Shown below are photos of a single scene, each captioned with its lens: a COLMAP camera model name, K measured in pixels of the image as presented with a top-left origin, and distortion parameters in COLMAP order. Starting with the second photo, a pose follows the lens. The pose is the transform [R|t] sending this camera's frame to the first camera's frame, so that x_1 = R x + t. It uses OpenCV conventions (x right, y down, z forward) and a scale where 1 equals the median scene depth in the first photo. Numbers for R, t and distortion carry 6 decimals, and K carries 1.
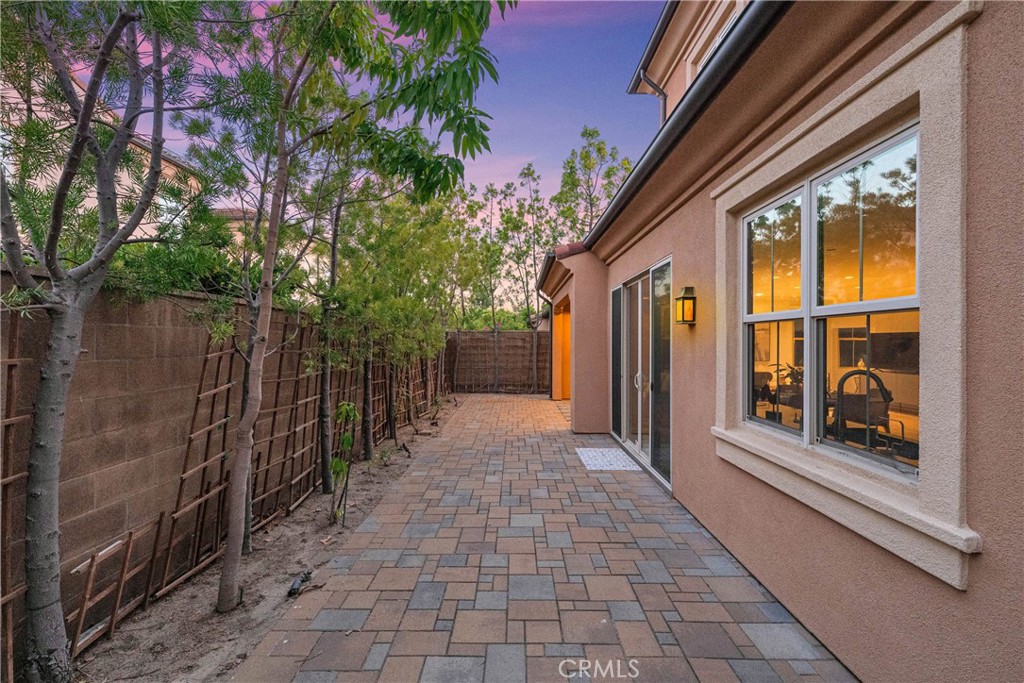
lens RADIAL K [[460.4, 0, 506.2], [0, 460.4, 342.2], [0, 0, 1]] dist [-0.001218, 0.000415]
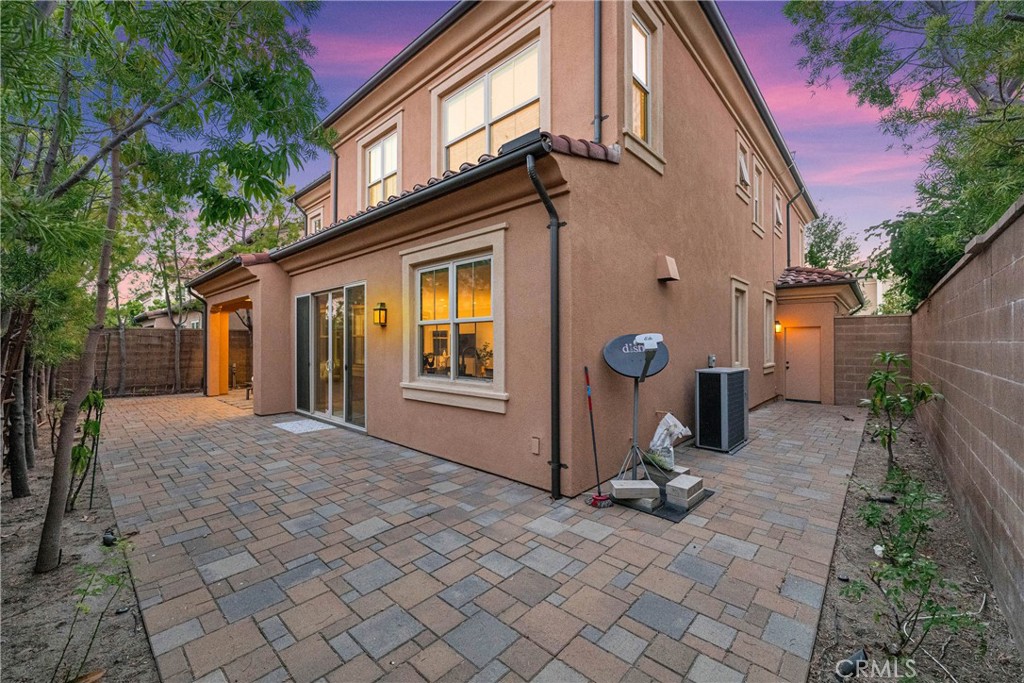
lens RADIAL K [[408.4, 0, 512.0], [0, 408.4, 341.5], [0, 0, 1]] dist [-0.000716, -0.000044]
pose [[0.661829, -0.003501, 0.749647, -0.461946], [0.005732, 0.999983, -0.000391, 0.027069], [-0.749633, 0.004556, 0.661838, -0.381640]]
